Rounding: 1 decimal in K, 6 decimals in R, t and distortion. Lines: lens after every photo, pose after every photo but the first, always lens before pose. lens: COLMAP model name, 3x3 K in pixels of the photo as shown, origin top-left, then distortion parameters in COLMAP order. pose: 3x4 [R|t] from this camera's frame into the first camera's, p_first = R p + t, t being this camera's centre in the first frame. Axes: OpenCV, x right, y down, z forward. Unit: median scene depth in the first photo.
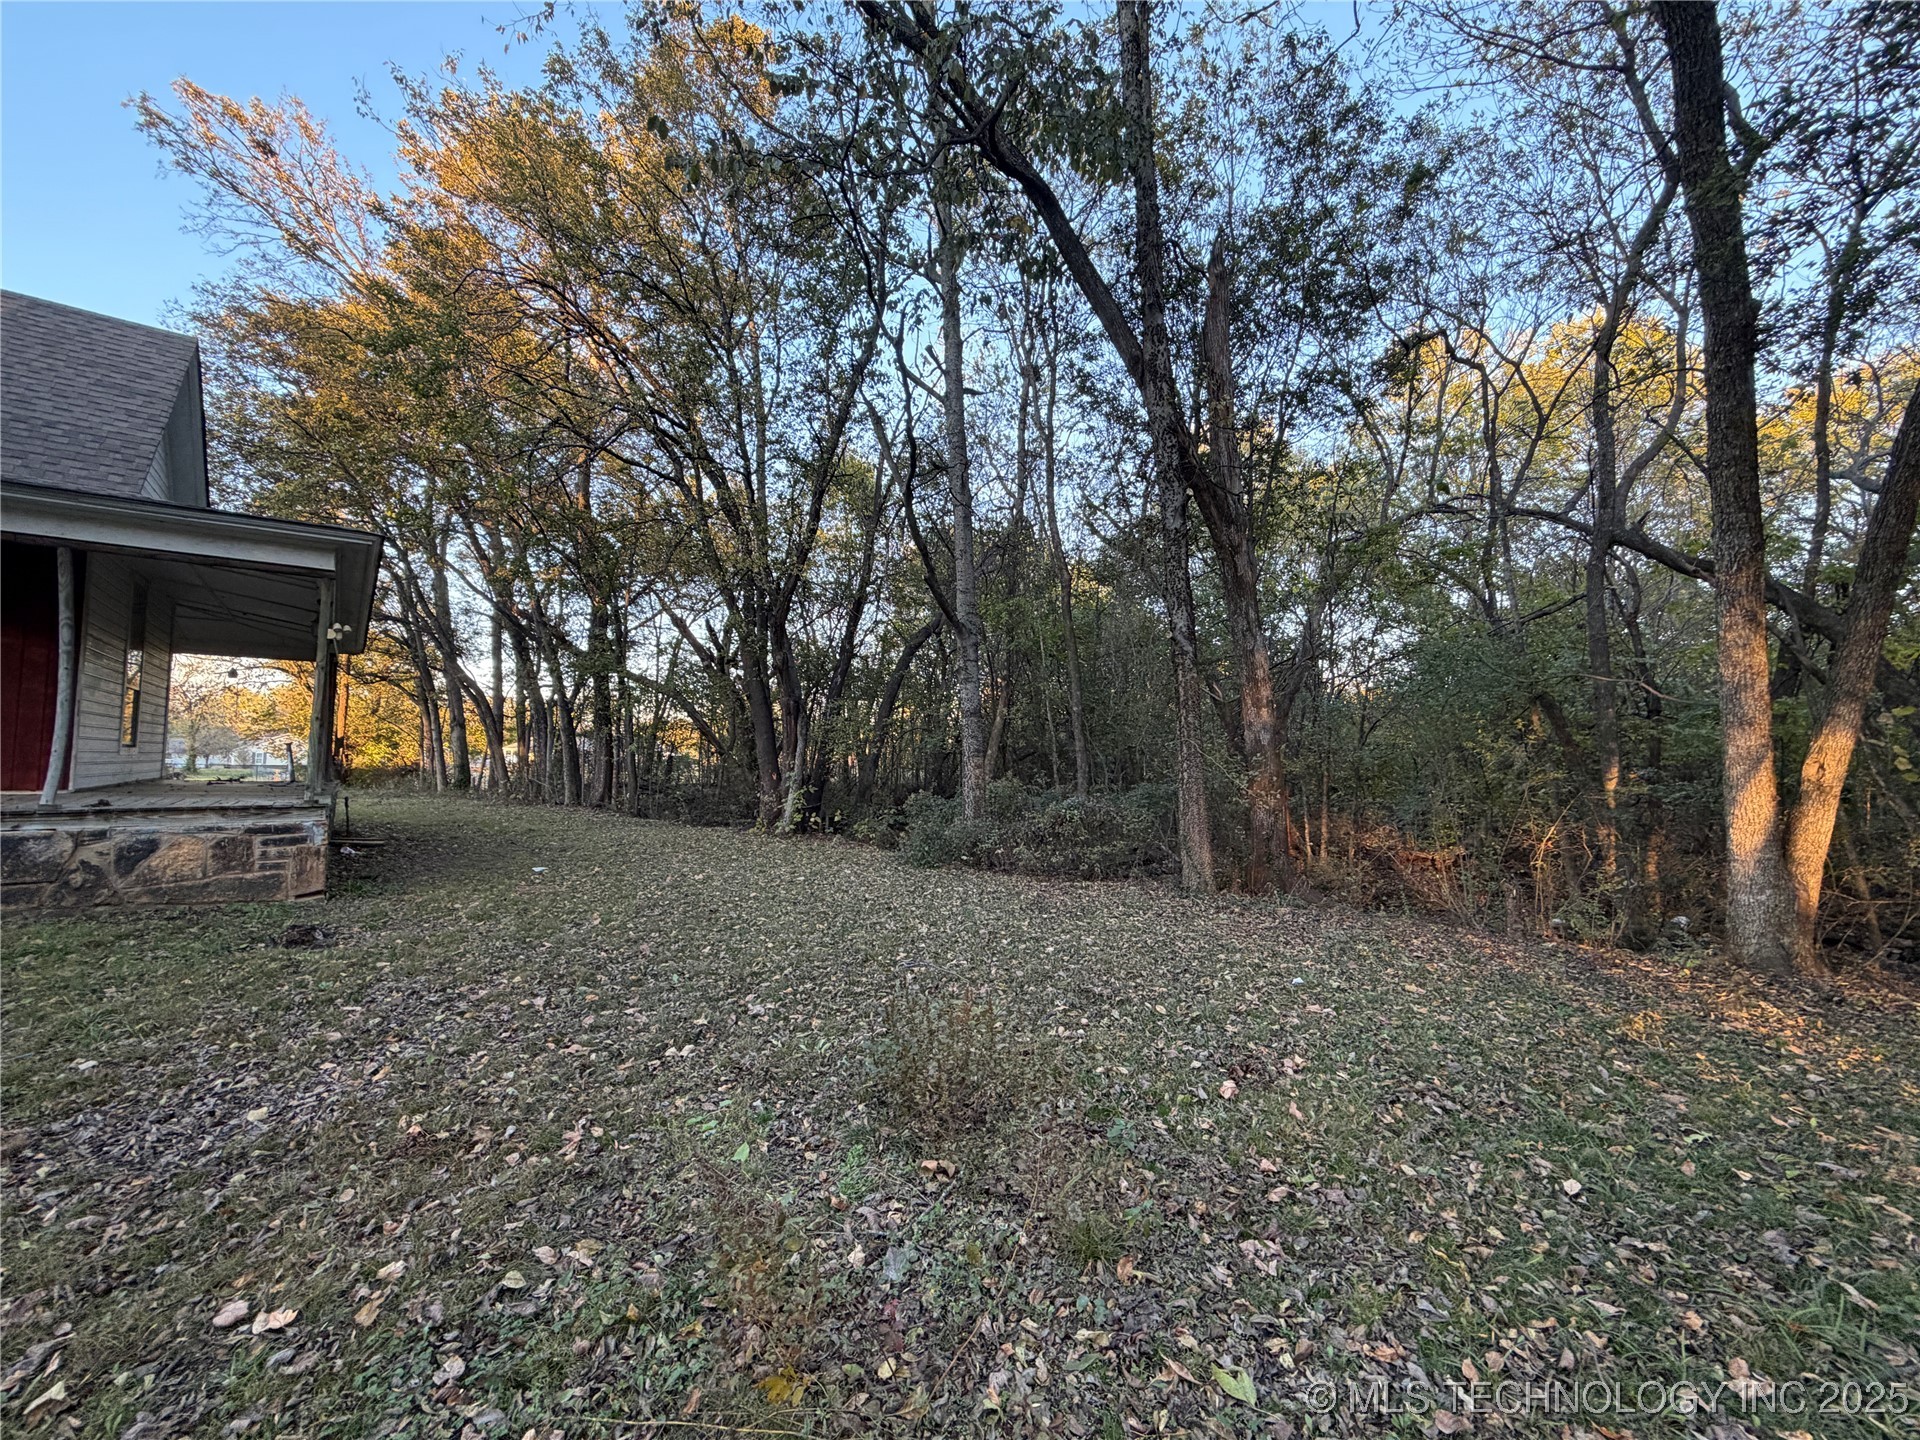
lens RADIAL K [[757.7, 0, 952.5], [0, 757.7, 718.7], [0, 0, 1]] dist [-0.002255, 0.000363]
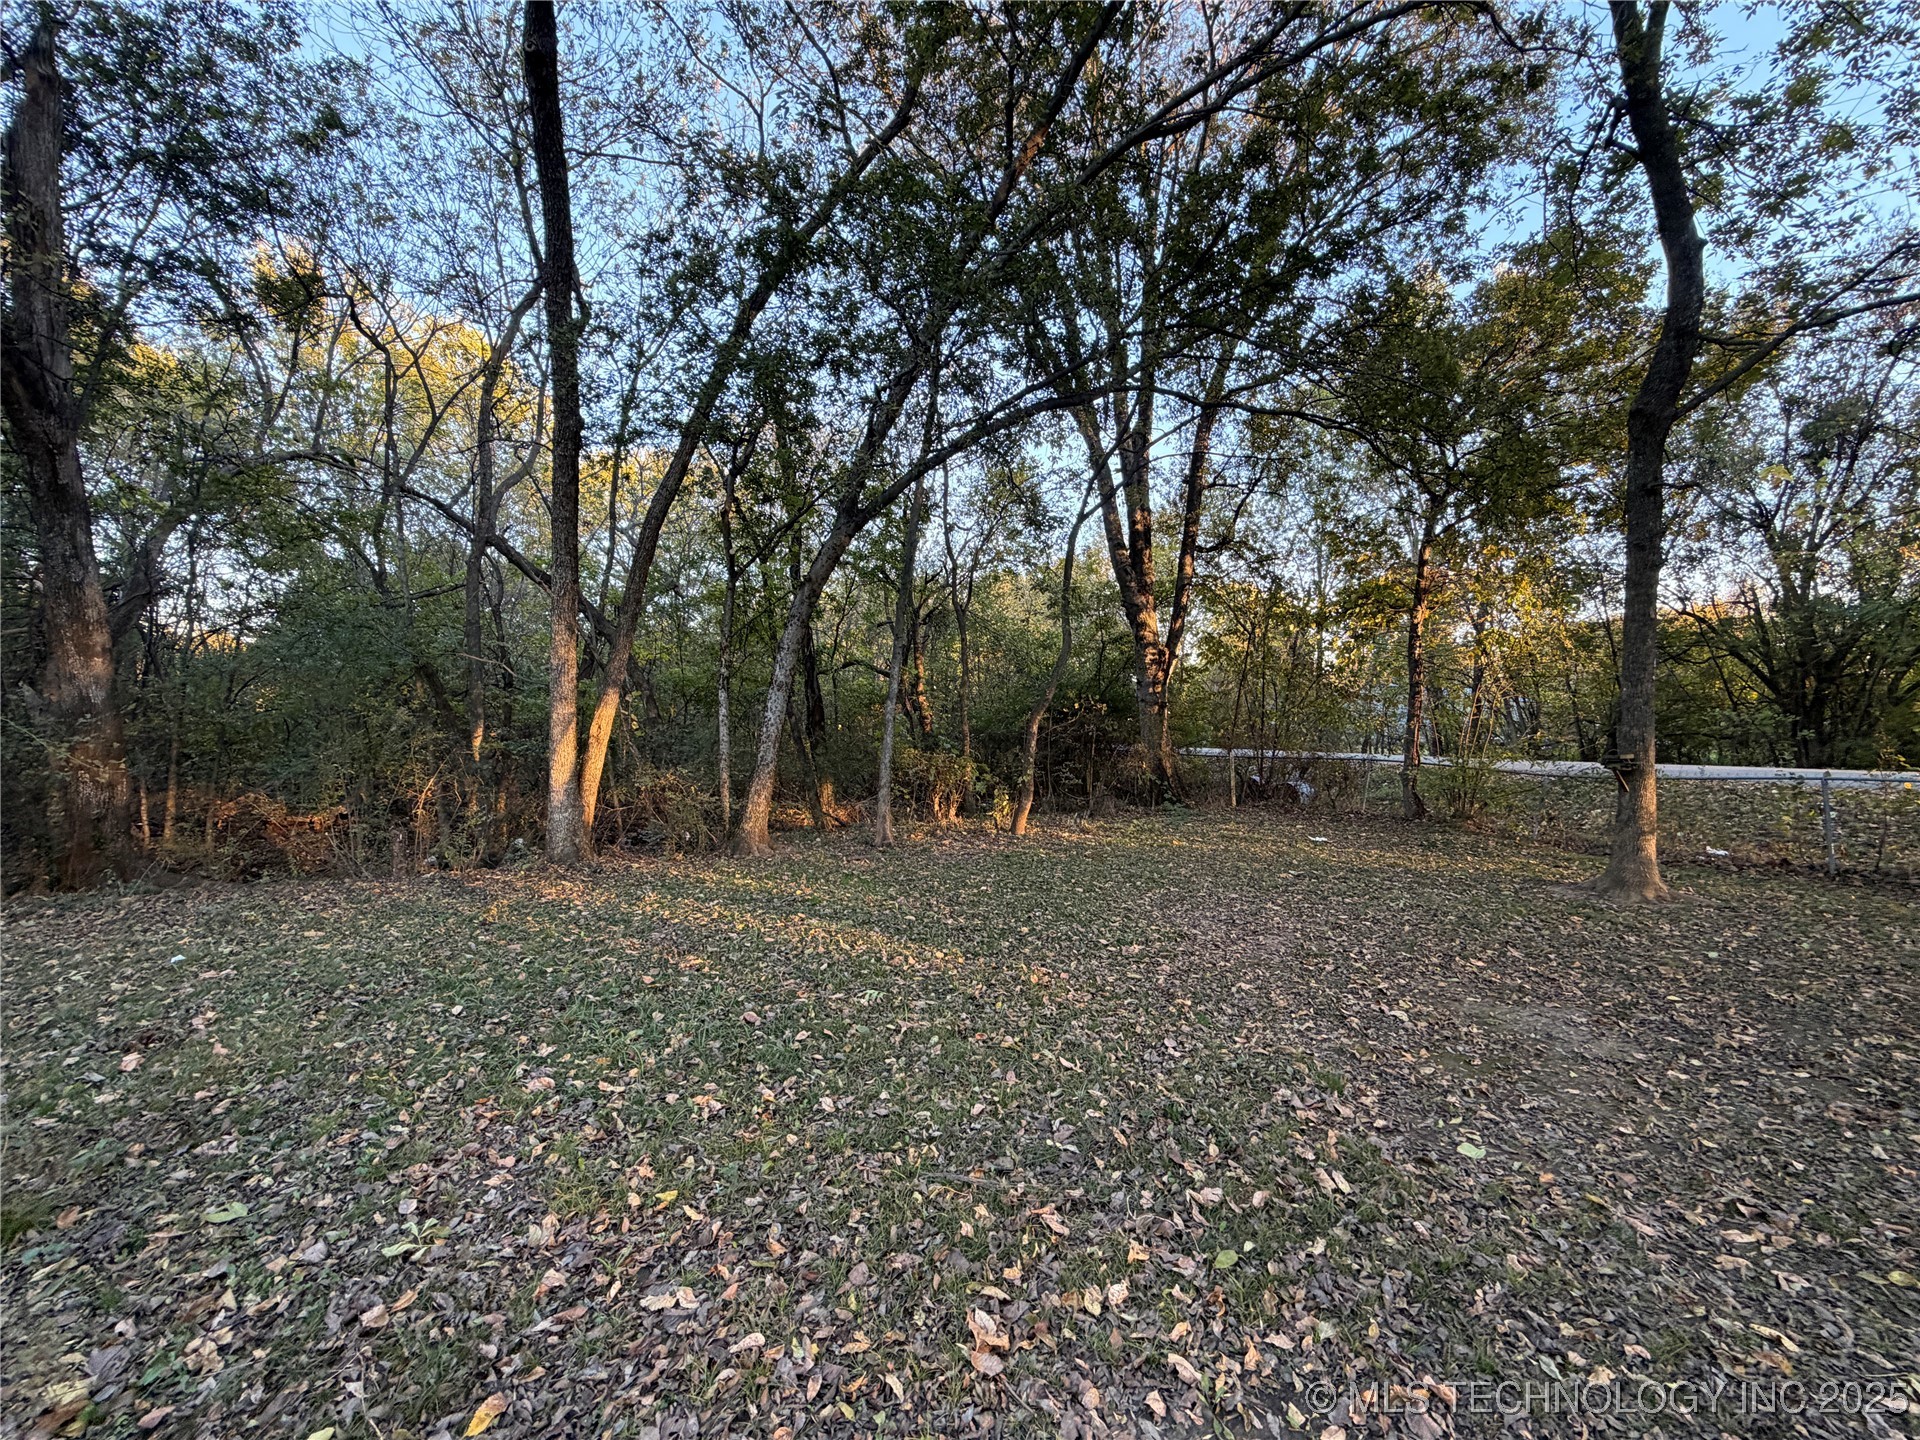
lens RADIAL K [[757.7, 0, 952.5], [0, 757.7, 718.7], [0, 0, 1]] dist [-0.002255, 0.000363]
pose [[0.283181, 0.004286, 0.959057, -0.105025], [-0.053751, 0.998489, 0.011409, -0.007338], [-0.957559, -0.054781, 0.282984, -0.101497]]
